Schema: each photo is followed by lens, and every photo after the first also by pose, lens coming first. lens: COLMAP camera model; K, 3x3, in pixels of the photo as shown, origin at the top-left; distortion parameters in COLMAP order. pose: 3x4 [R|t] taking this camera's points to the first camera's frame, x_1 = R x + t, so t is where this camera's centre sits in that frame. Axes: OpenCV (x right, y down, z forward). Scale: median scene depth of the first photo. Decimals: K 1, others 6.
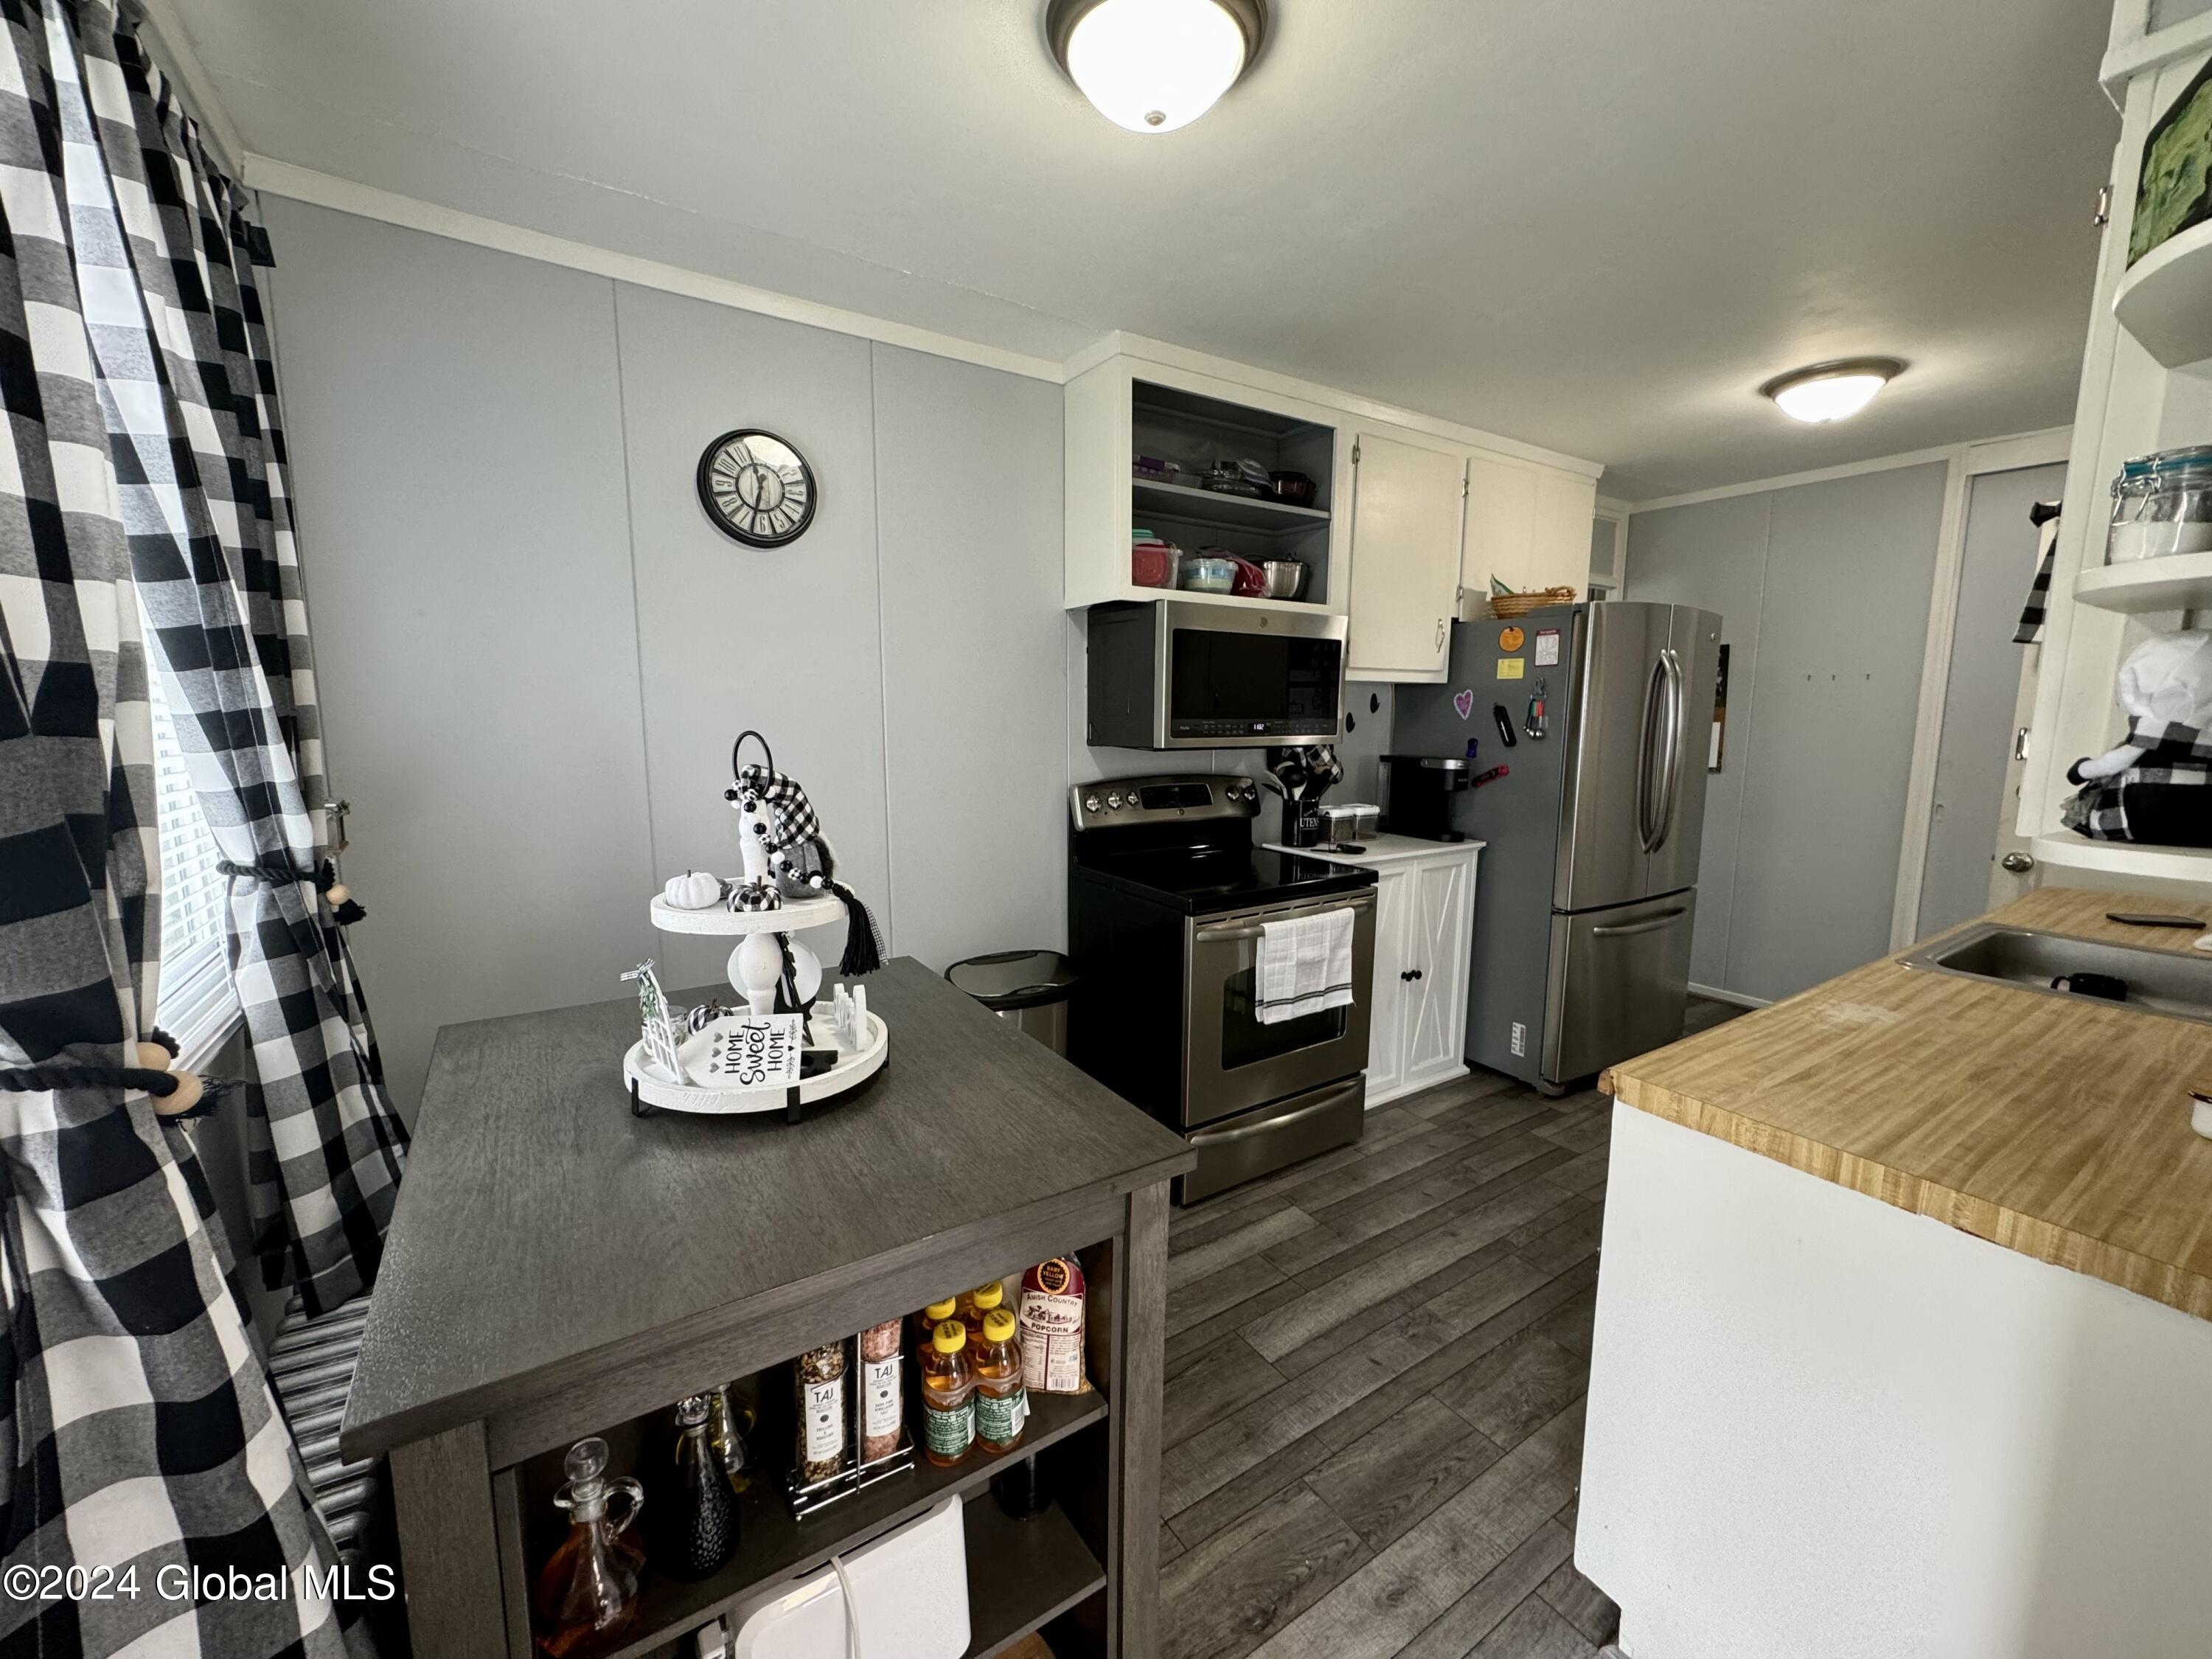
lens RADIAL K [[880.0, 0, 1108.3], [0, 880.0, 827.2], [0, 0, 1]] dist [-0.000661, -0.000528]
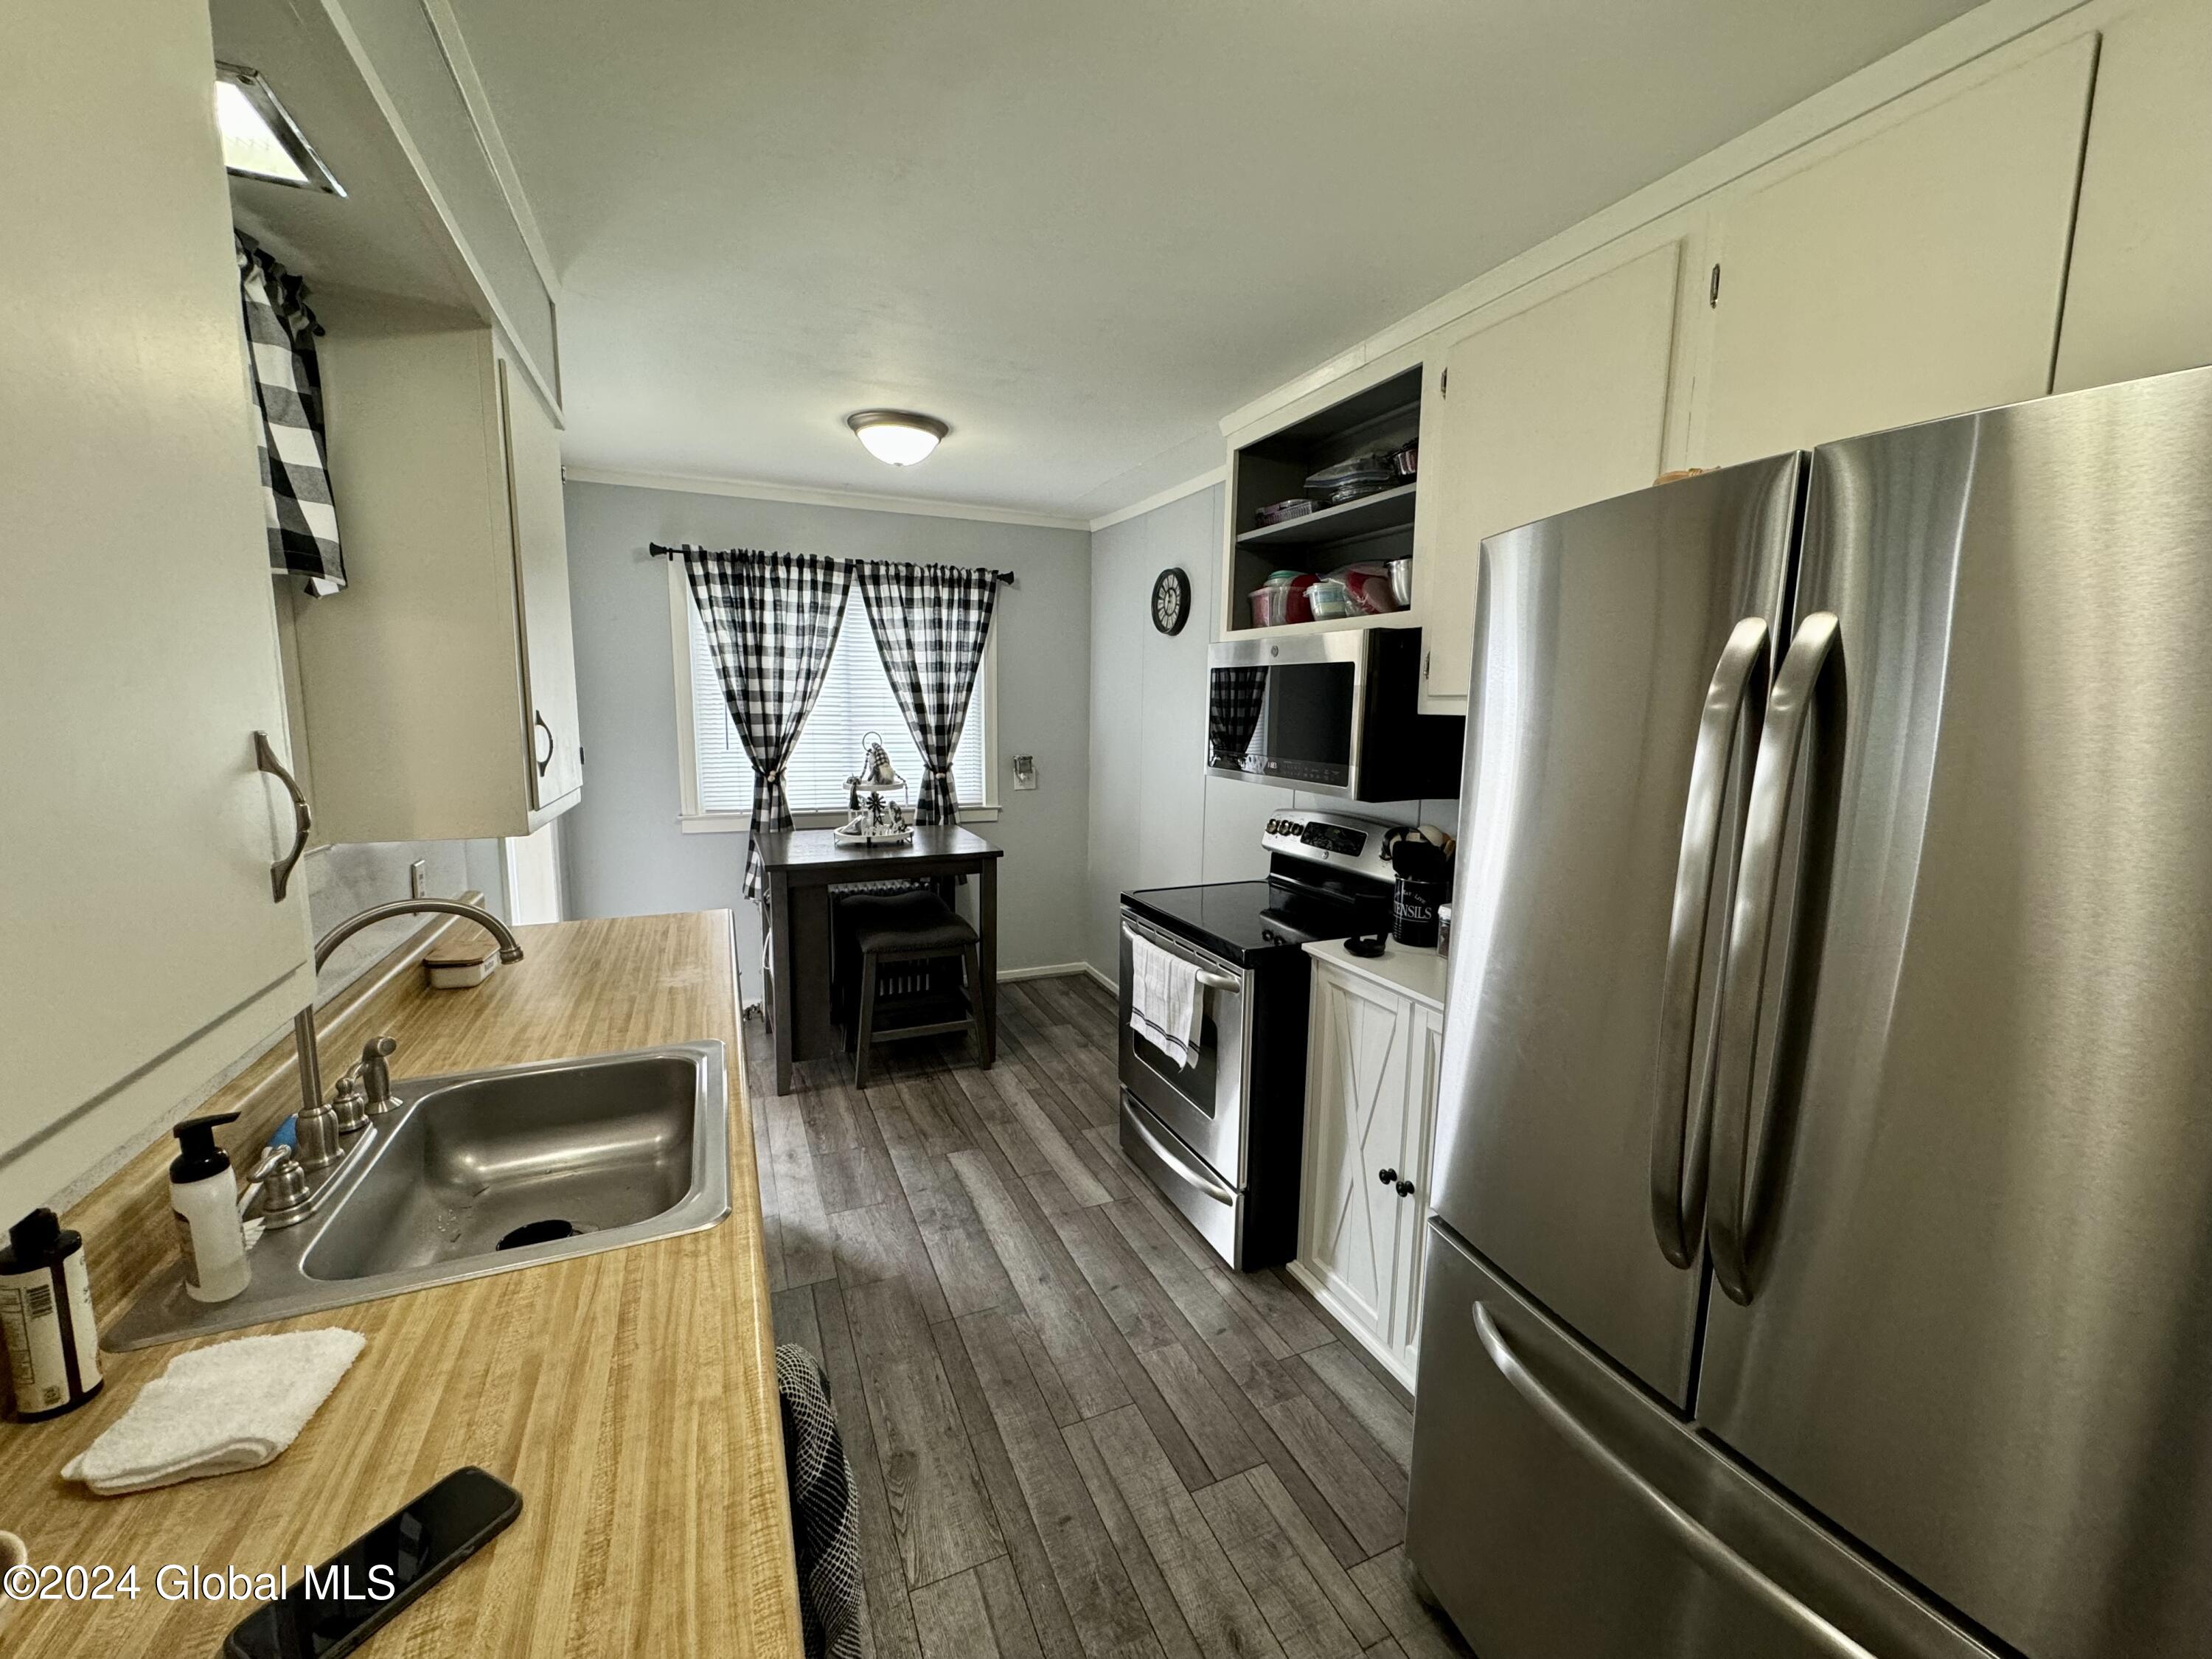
lens RADIAL K [[880.0, 0, 1108.3], [0, 880.0, 827.2], [0, 0, 1]] dist [-0.000661, -0.000528]
pose [[-0.155279, 0.133122, -0.978860, 1.327809], [-0.158242, 0.974732, 0.157663, -0.203284], [0.975114, 0.179378, -0.130290, 1.155673]]
